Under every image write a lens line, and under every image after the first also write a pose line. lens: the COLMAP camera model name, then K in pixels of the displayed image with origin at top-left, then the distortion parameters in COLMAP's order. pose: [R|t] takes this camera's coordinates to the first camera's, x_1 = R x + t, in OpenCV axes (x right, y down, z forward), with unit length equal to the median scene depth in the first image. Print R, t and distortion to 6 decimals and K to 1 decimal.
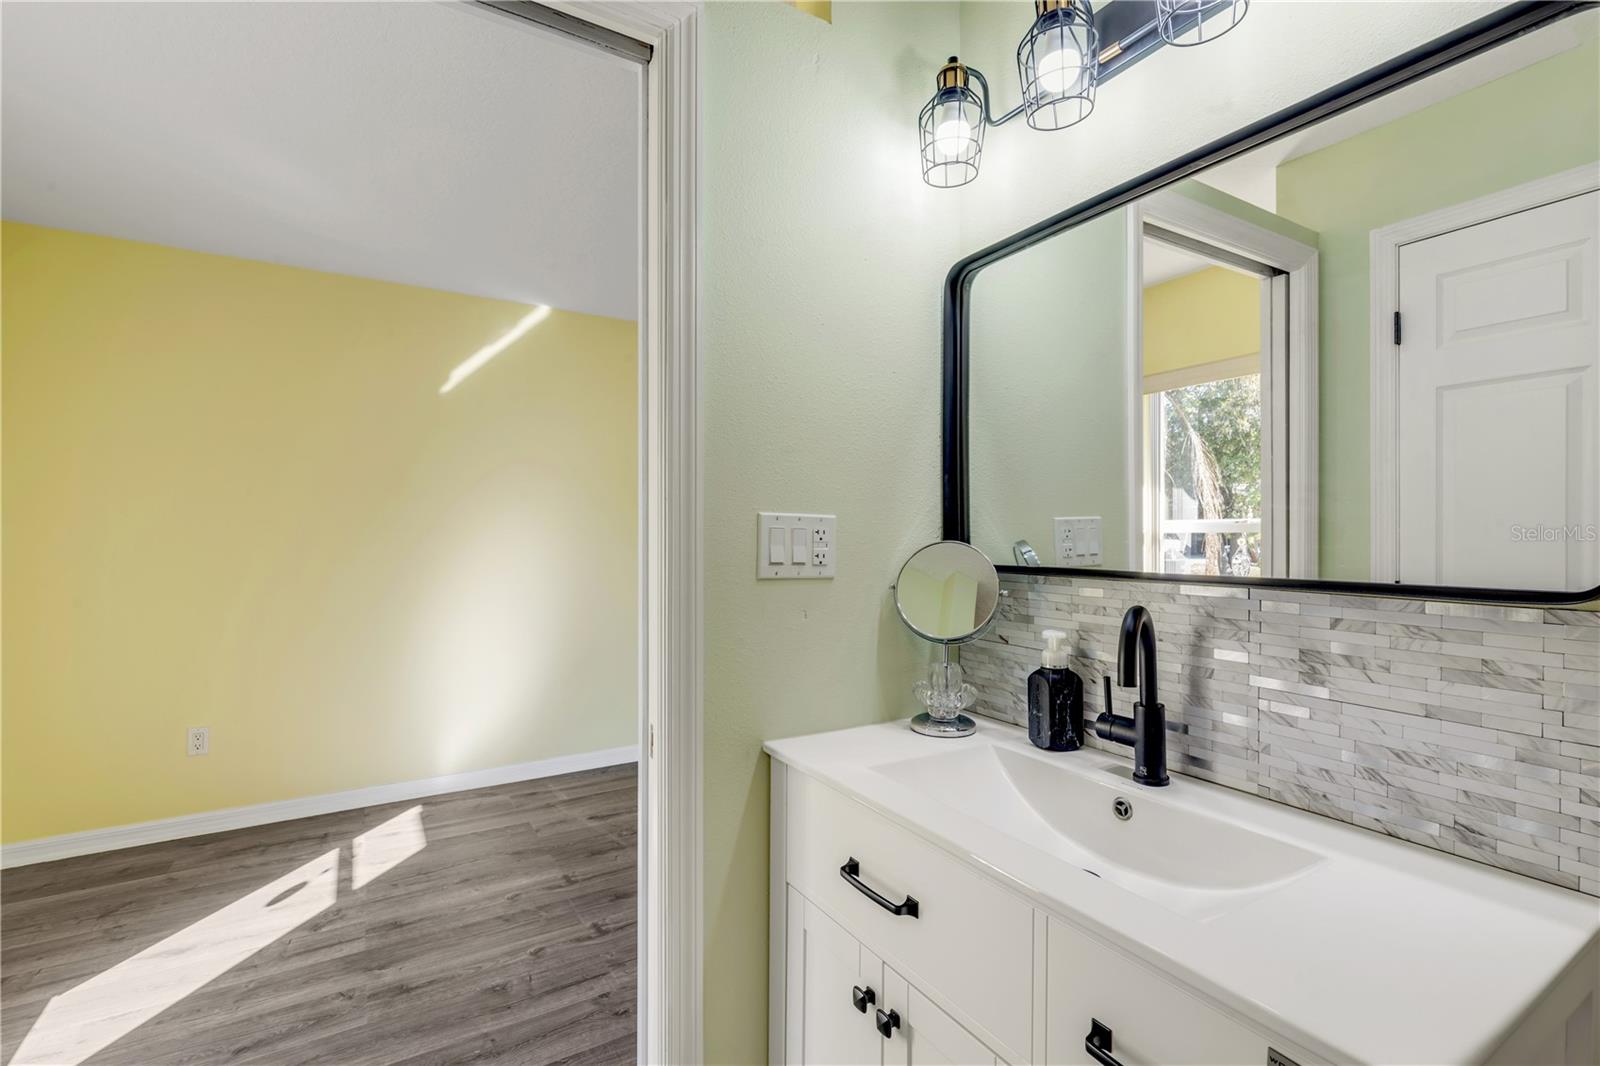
lens RADIAL K [[721.3, 0, 799.6], [0, 721.3, 543.5], [0, 0, 1]] dist [0.002182, 0.001266]
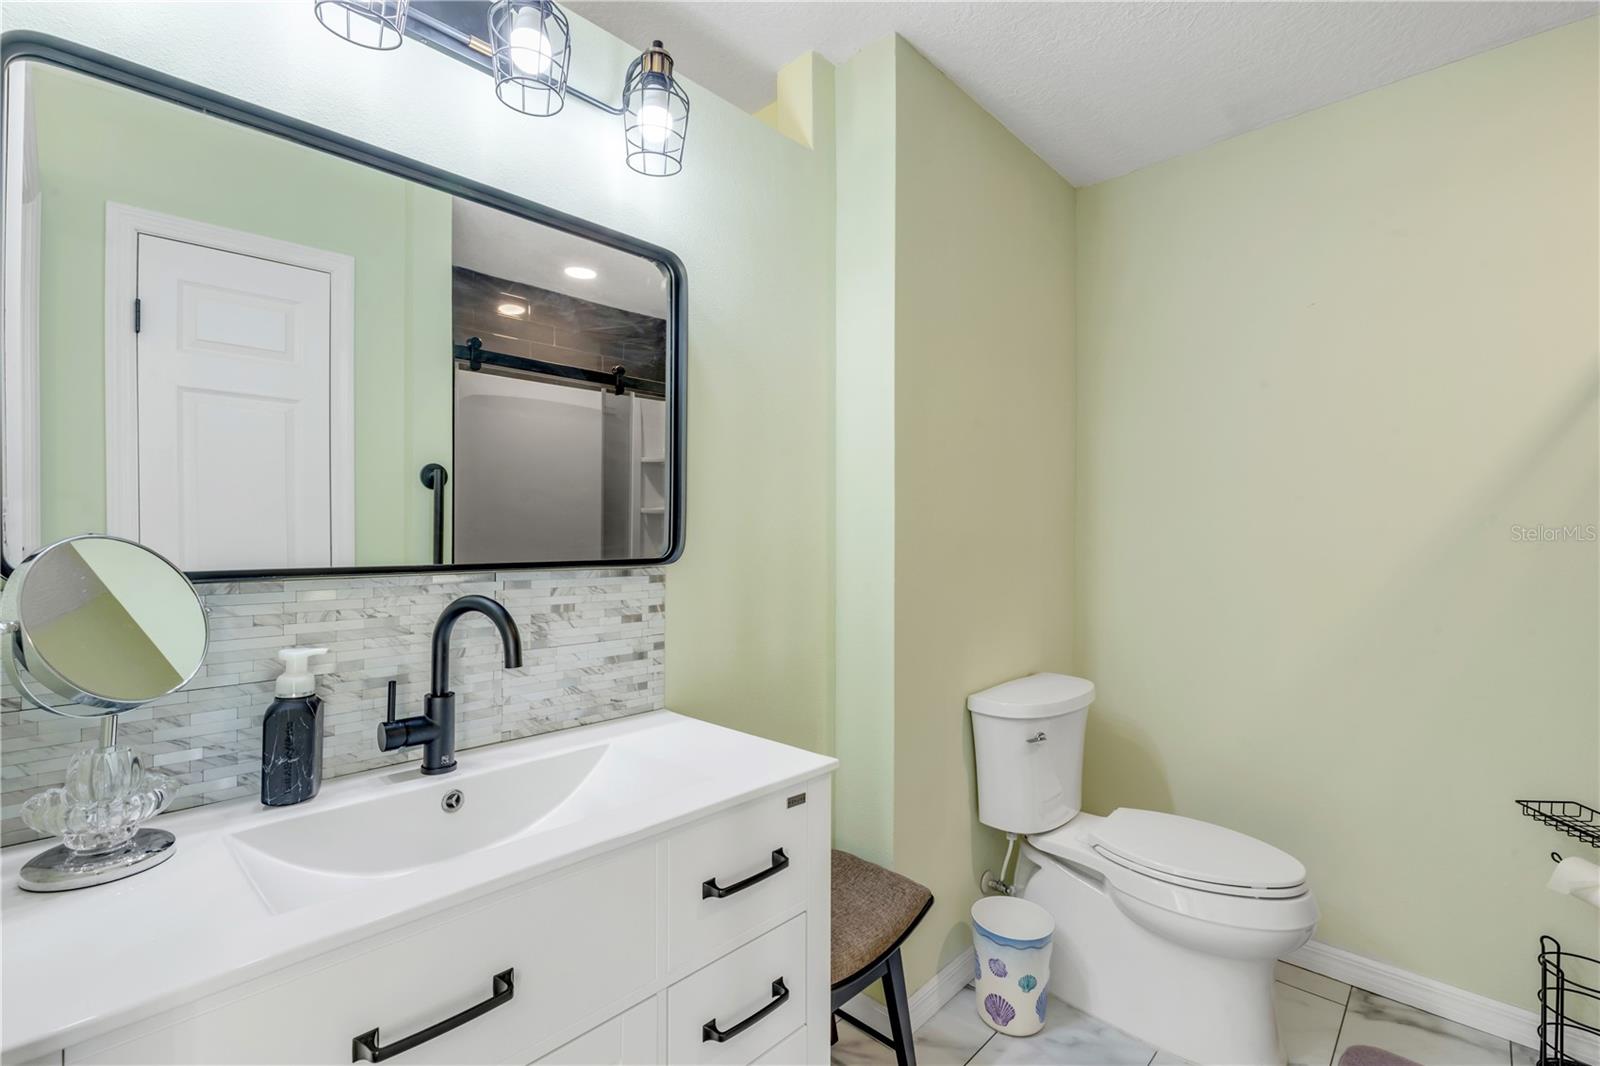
lens RADIAL K [[721.3, 0, 793.6], [0, 721.3, 522.4], [0, 0, 1]] dist [0.002182, 0.001266]
pose [[-0.257844, 0.015583, 0.966061, -0.710261], [0.011345, 0.999850, -0.013100, -0.000429], [-0.966120, 0.007582, -0.257982, 0.873413]]
